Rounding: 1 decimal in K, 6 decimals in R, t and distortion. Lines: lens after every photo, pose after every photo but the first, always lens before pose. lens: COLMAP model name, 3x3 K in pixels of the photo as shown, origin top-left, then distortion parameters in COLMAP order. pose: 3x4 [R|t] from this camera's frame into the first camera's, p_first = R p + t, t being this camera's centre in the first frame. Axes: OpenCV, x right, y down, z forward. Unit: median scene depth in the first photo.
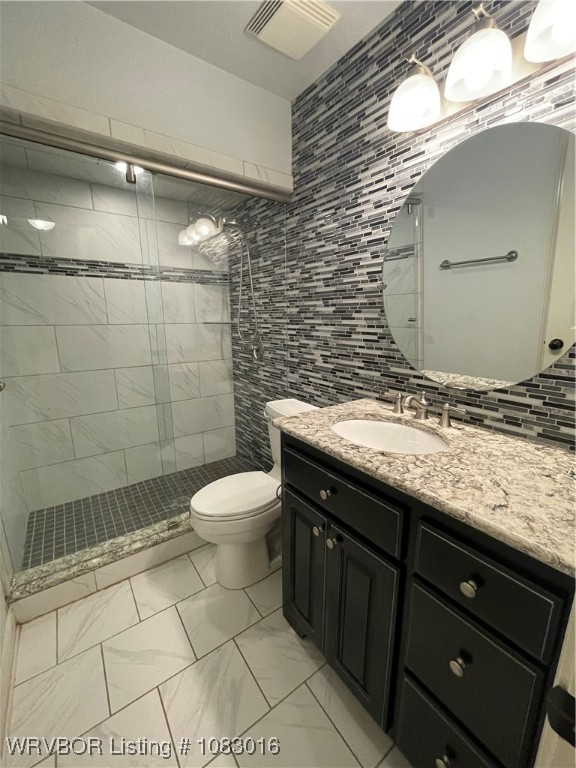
lens RADIAL K [[312.4, 0, 287.4], [0, 312.4, 383.9], [0, 0, 1]] dist [-0.004528, 0.000708]
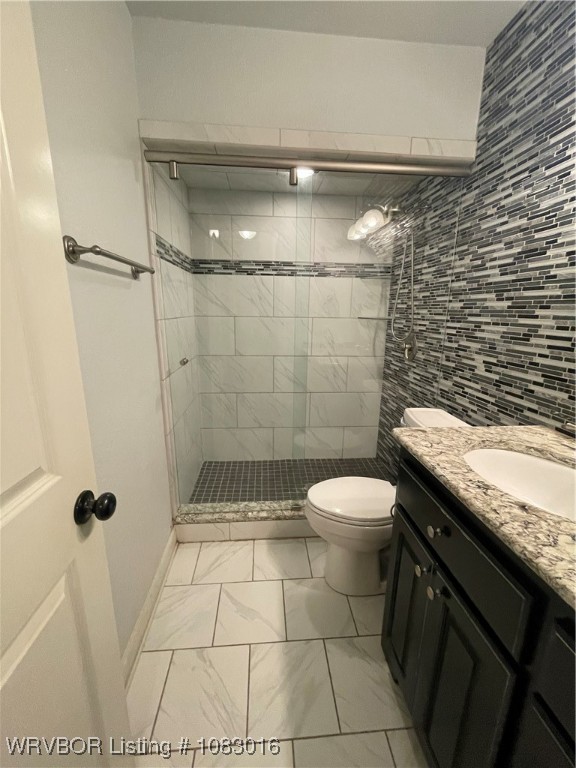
lens RADIAL K [[312.4, 0, 287.1], [0, 312.4, 384.1], [0, 0, 1]] dist [-0.004528, 0.000708]
pose [[0.855573, 0.131309, -0.500752, 0.092280], [-0.123656, 0.991133, 0.048622, -0.012436], [0.502696, 0.020322, 0.864224, 0.061023]]
